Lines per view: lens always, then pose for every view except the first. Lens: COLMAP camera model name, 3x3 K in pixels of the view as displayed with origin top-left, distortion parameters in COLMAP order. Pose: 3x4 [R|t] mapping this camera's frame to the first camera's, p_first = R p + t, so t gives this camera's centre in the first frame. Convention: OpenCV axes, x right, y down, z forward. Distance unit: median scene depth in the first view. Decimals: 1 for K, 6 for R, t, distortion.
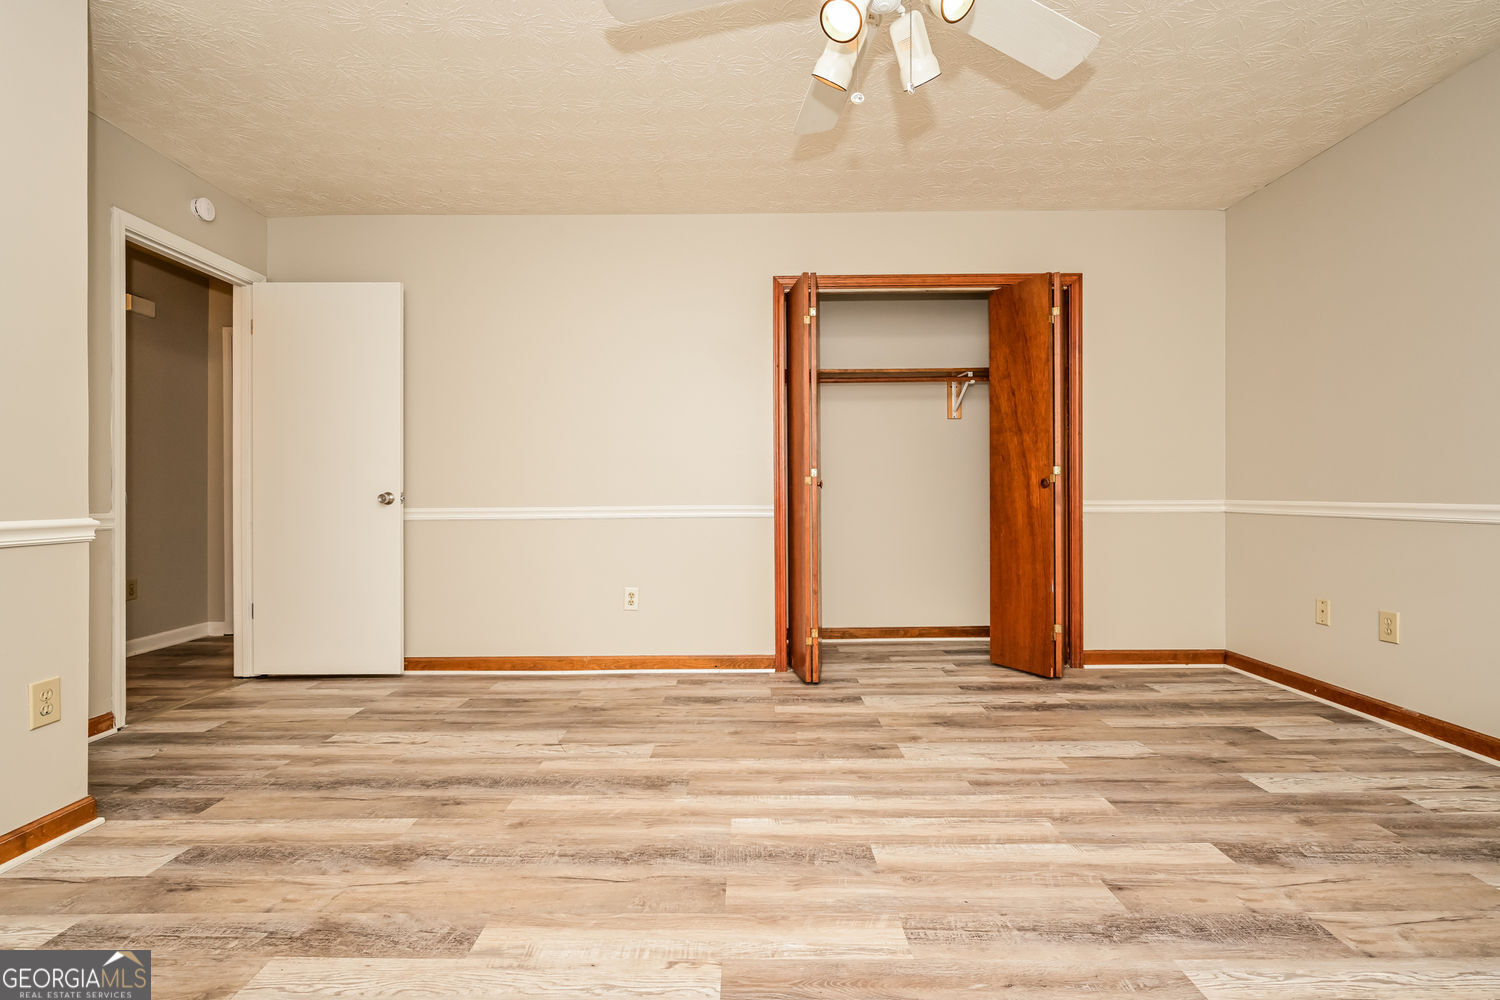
lens RADIAL K [[676.3, 0, 737.9], [0, 676.3, 493.1], [0, 0, 1]] dist [-0.005247, 0.001464]
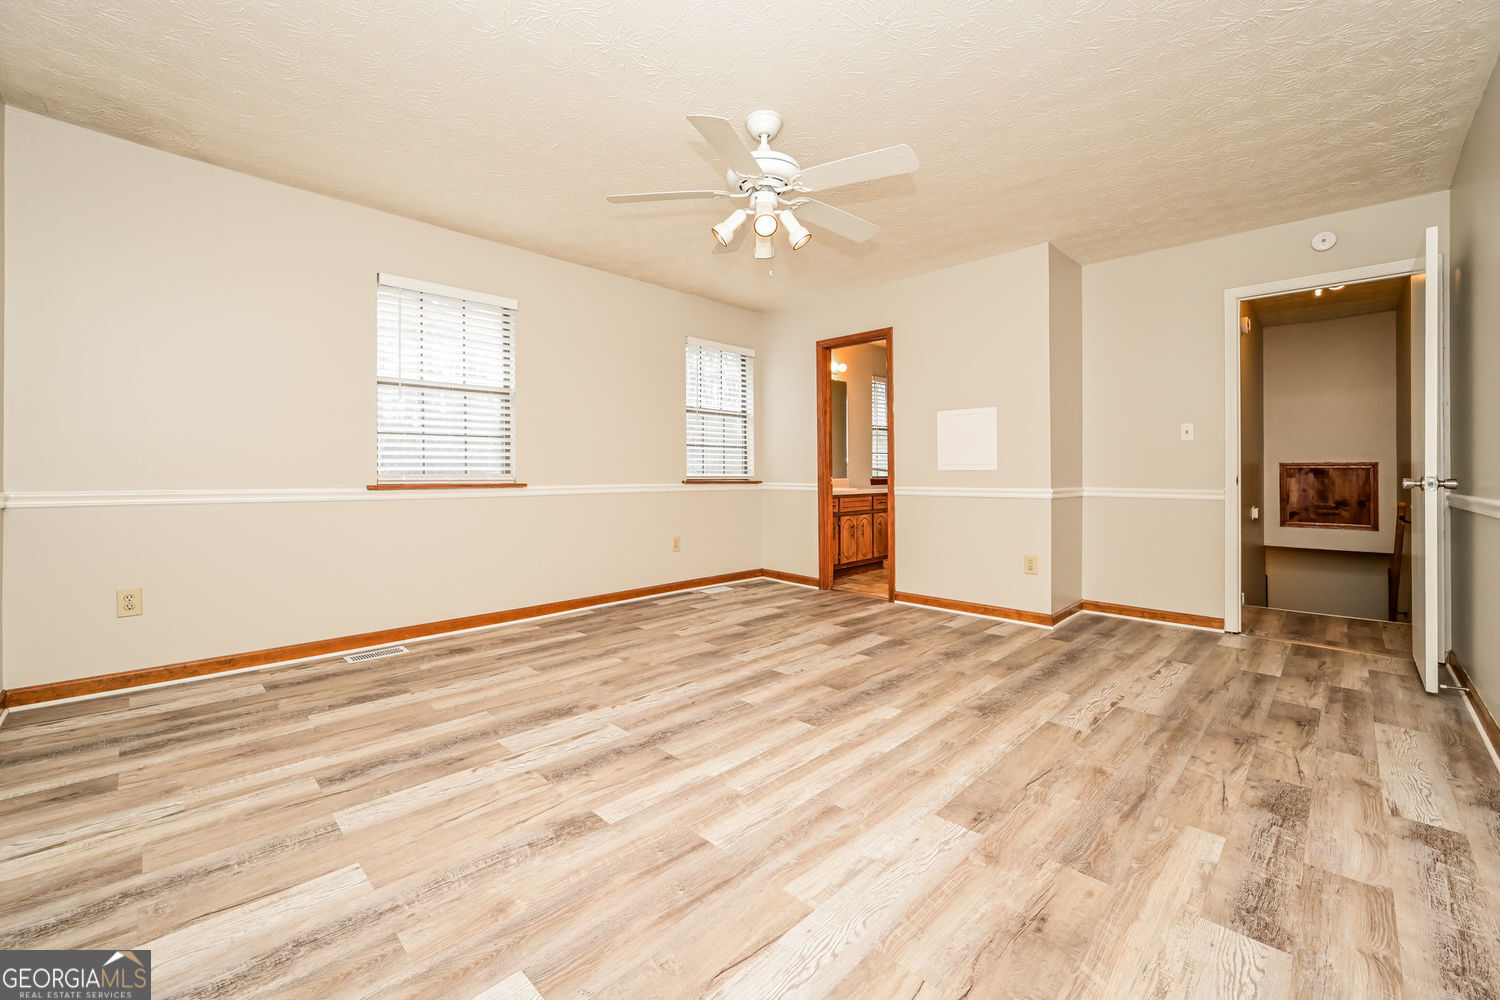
lens RADIAL K [[599.2, 0, 746.1], [0, 599.2, 485.5], [0, 0, 1]] dist [-0.001400, -0.000078]
pose [[-0.692260, 0.017352, -0.721440, 1.088817], [0.004278, 0.999792, 0.019941, -0.009285], [0.721636, 0.010718, -0.692190, 1.602360]]
